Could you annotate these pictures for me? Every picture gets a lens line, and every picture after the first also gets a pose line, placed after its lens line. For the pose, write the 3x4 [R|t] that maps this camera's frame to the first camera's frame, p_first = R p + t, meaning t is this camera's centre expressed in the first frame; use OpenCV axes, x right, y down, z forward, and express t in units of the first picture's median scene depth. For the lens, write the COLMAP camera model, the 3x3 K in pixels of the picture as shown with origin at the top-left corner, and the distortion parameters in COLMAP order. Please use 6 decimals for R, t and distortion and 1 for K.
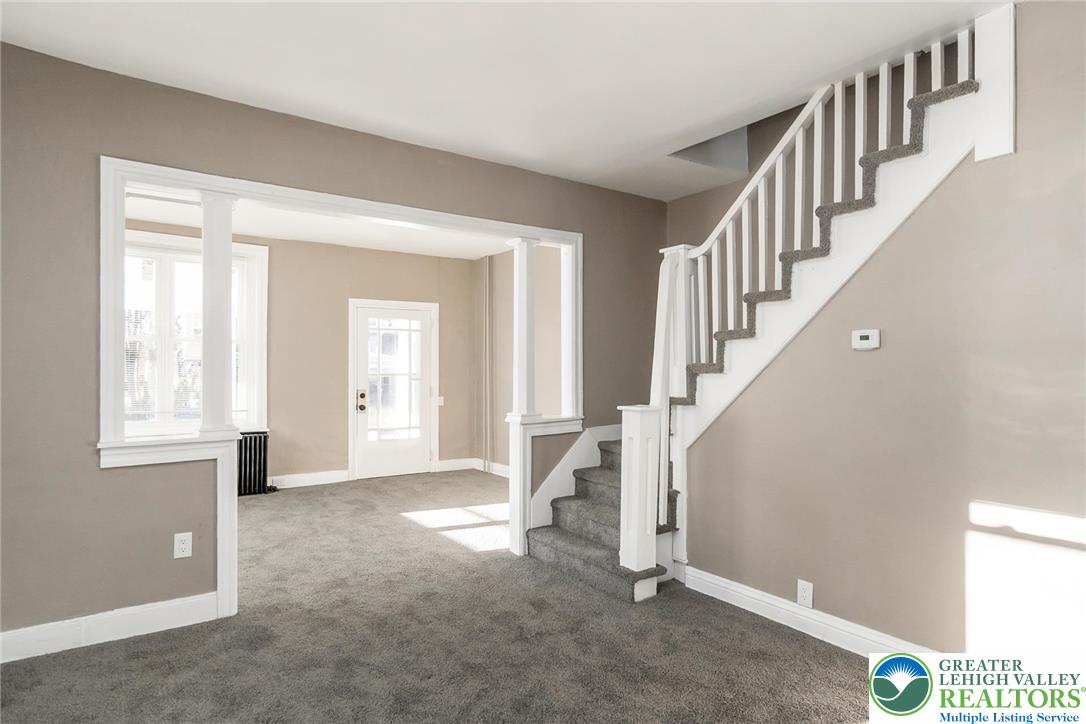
lens RADIAL K [[569.6, 0, 542.5], [0, 569.6, 364.5], [0, 0, 1]] dist [-0.002524, -0.000463]
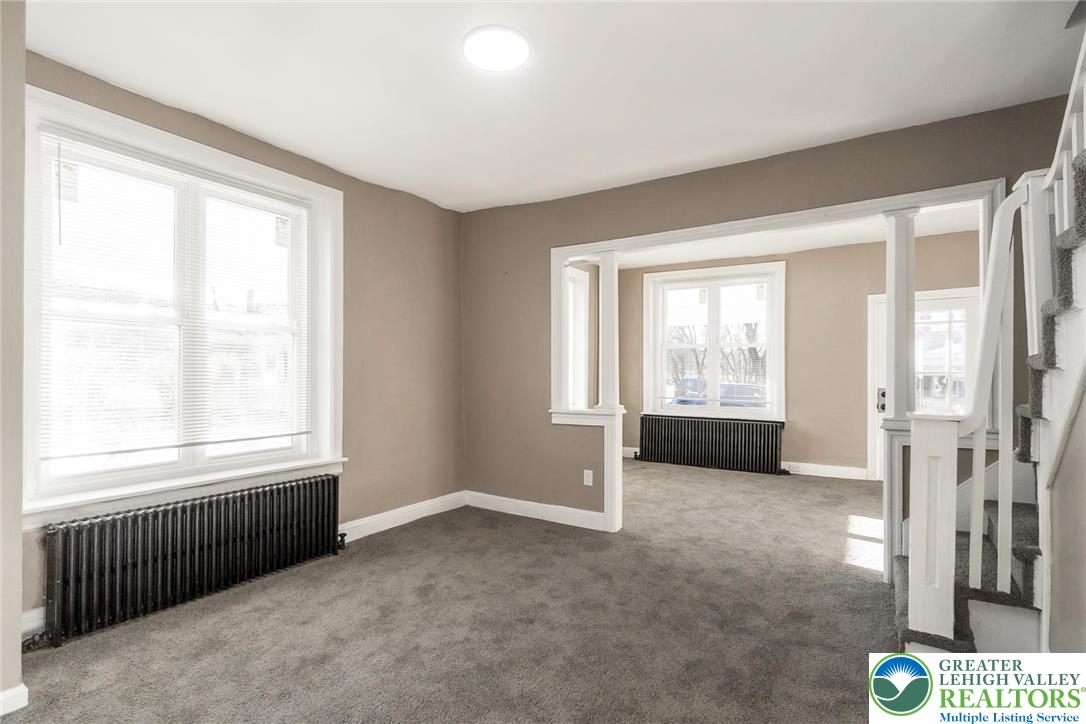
lens RADIAL K [[524.9, 0, 543.0], [0, 524.9, 362.0], [0, 0, 1]] dist [-0.000380, -0.000166]
pose [[0.403226, -0.016411, -0.914953, 0.505636], [0.012177, 0.999847, -0.012567, 0.007141], [0.915019, -0.006073, 0.403364, 0.219061]]
